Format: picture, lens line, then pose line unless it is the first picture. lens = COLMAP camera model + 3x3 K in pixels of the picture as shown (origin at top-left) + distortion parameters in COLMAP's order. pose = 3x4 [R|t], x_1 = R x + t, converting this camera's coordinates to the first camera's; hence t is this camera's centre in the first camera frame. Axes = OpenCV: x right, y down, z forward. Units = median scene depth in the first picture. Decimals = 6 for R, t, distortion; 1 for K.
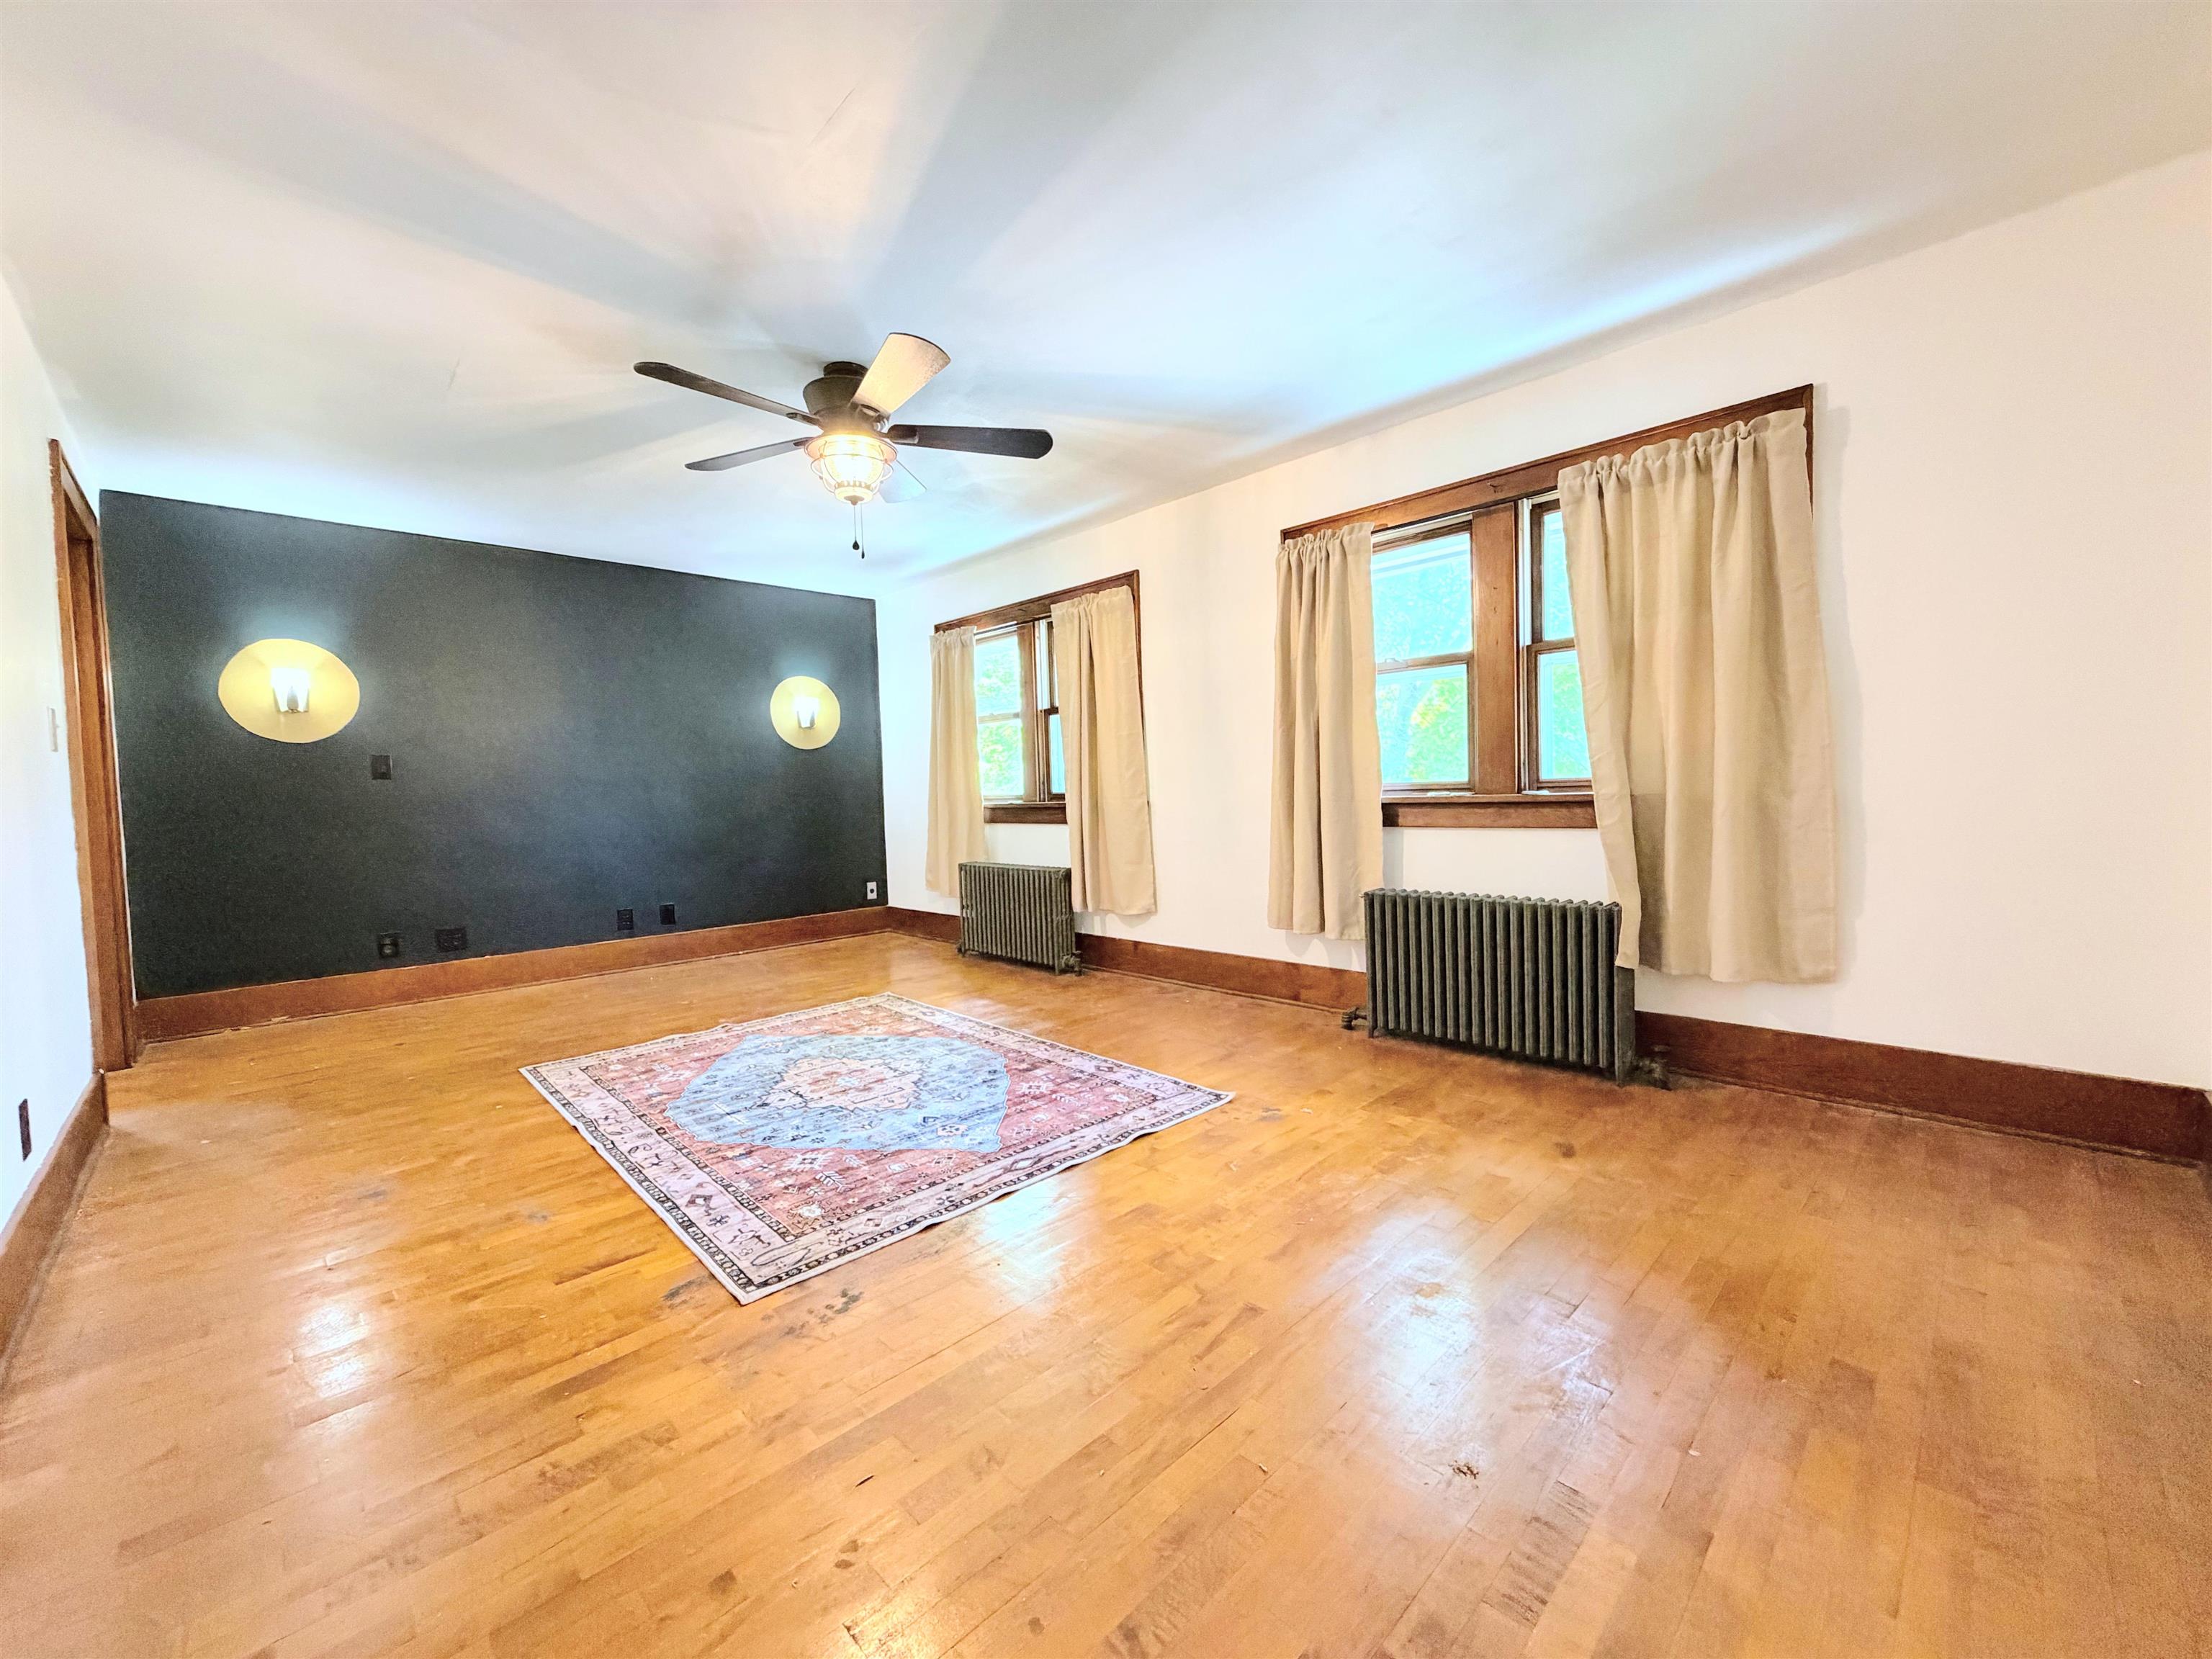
lens RADIAL K [[881.2, 0, 1098.3], [0, 881.2, 832.2], [0, 0, 1]] dist [0.001316, 0.000326]
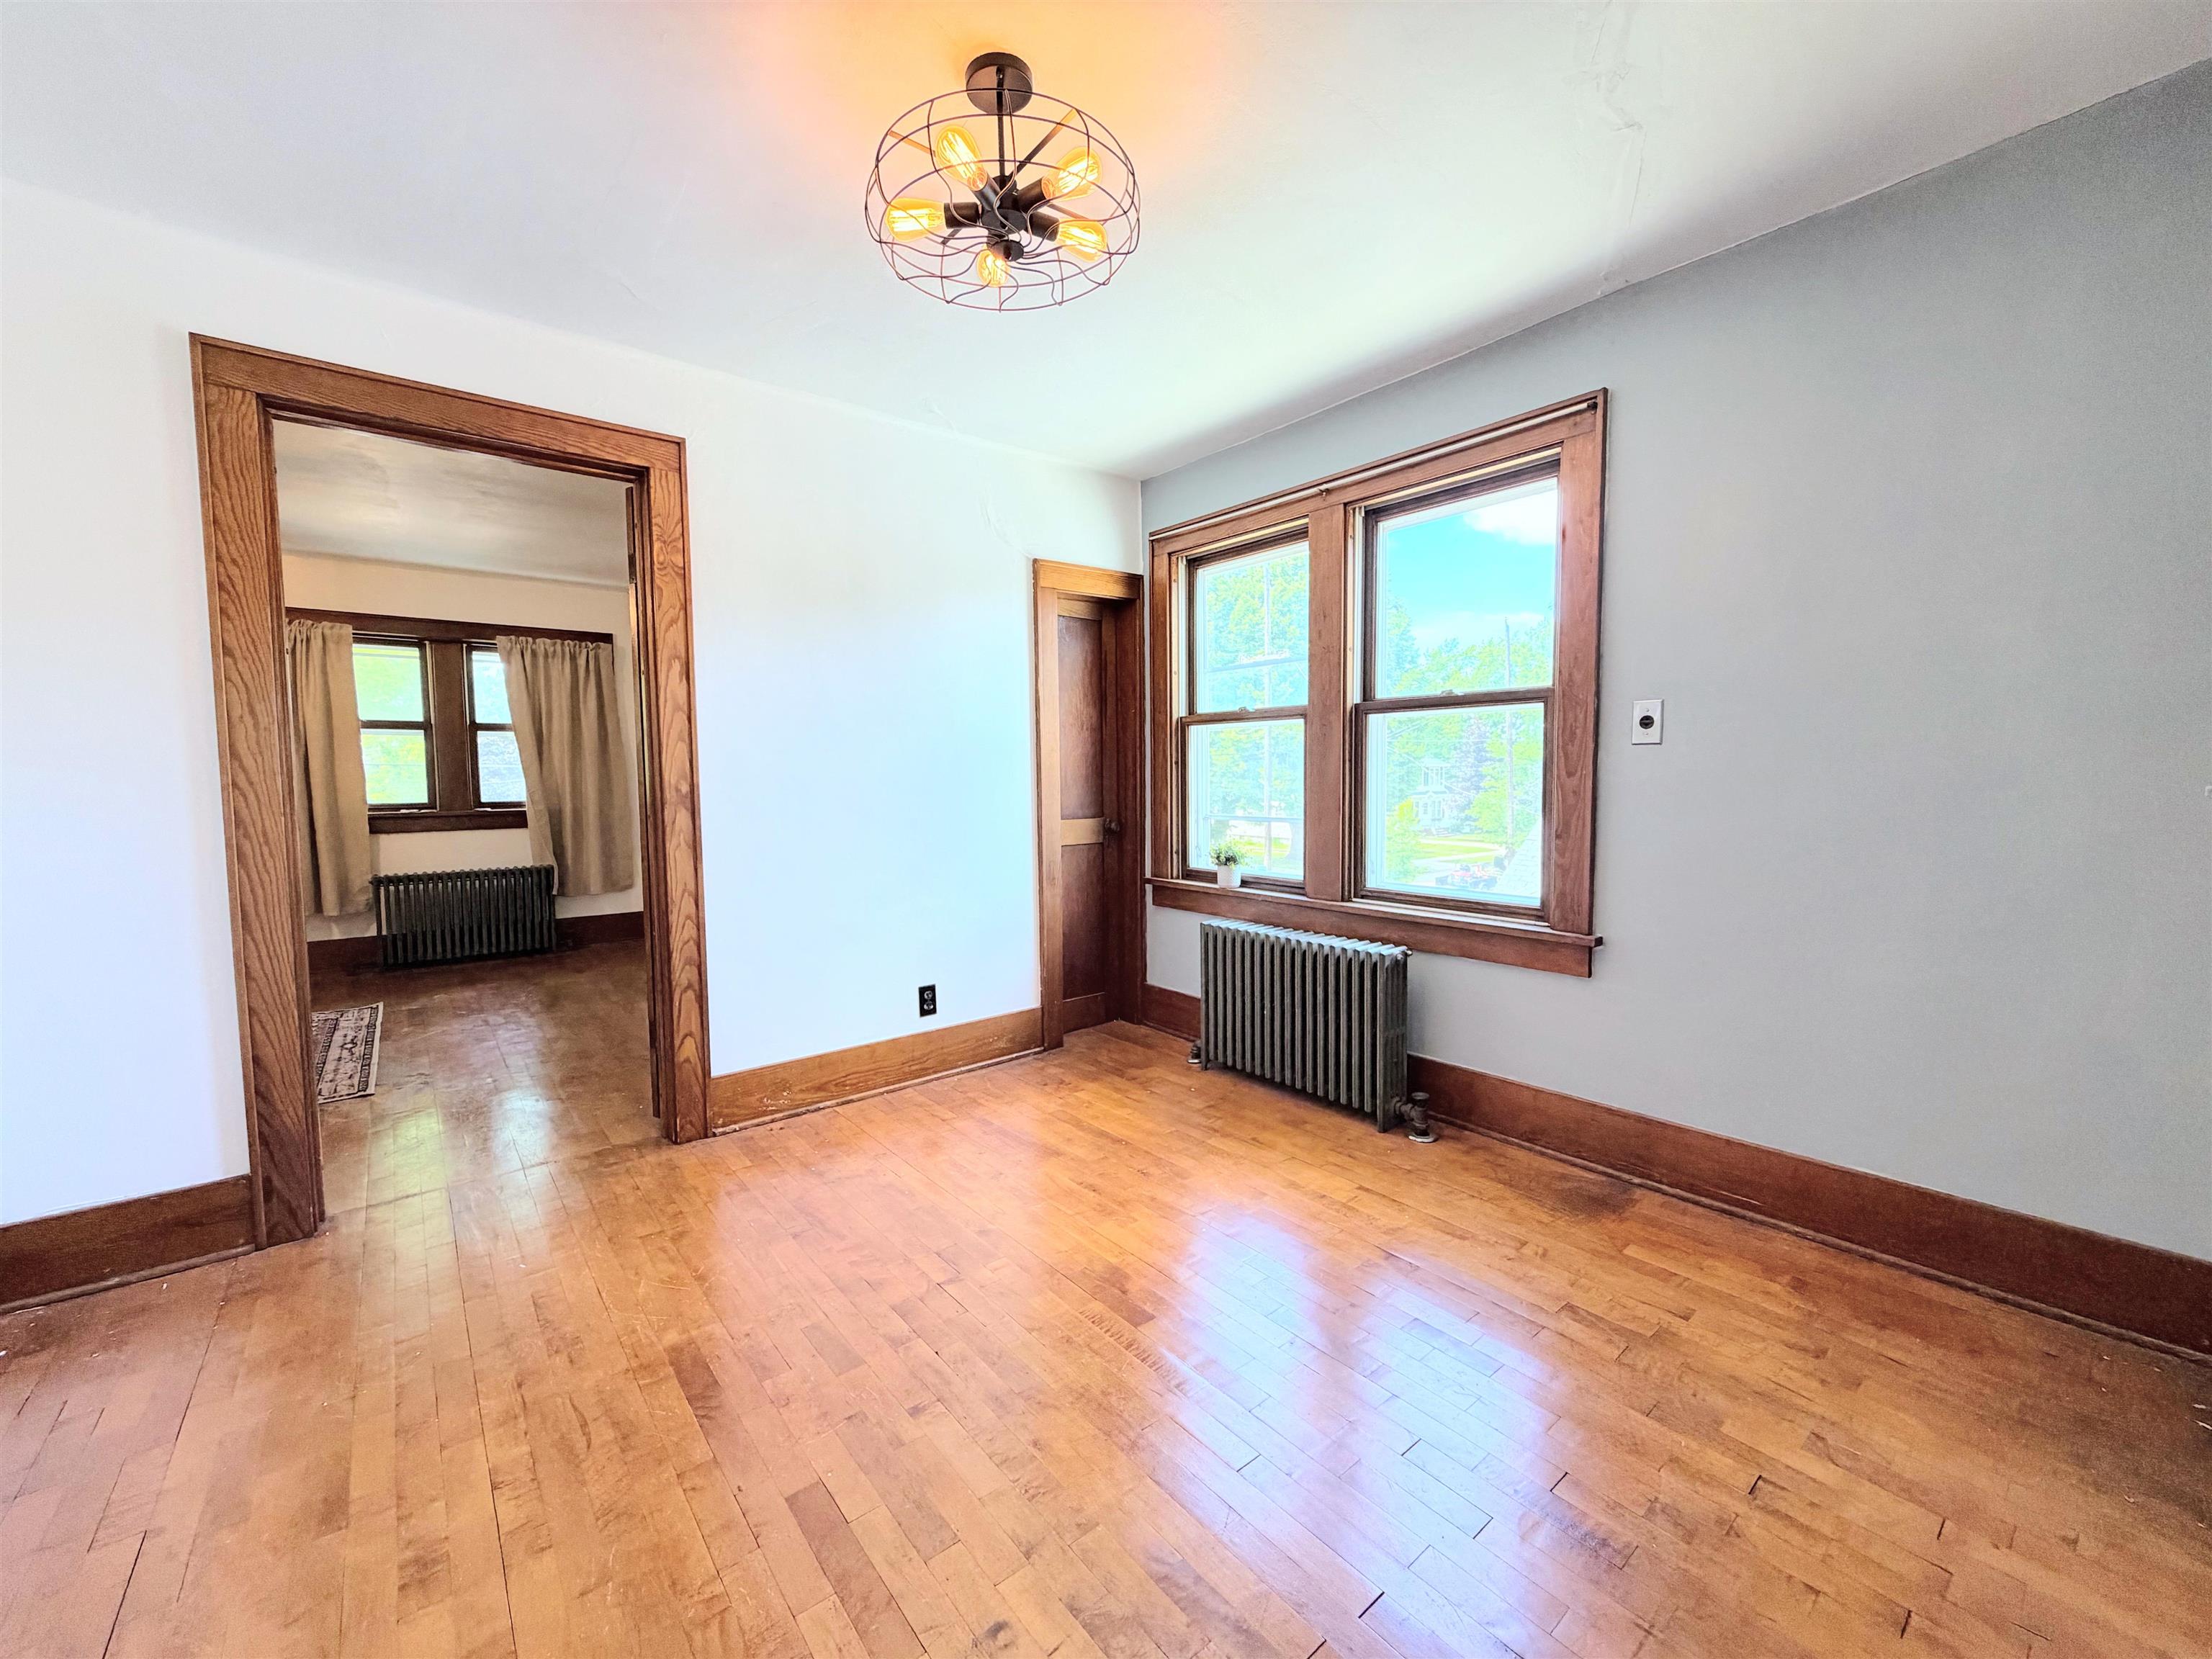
lens RADIAL K [[881.2, 0, 1101.6], [0, 881.2, 832.8], [0, 0, 1]] dist [0.001316, 0.000326]
pose [[0.097102, -0.041430, 0.994412, -1.136392], [0.042877, 0.998380, 0.037408, -0.010713], [-0.994350, 0.039005, 0.098721, -0.403031]]
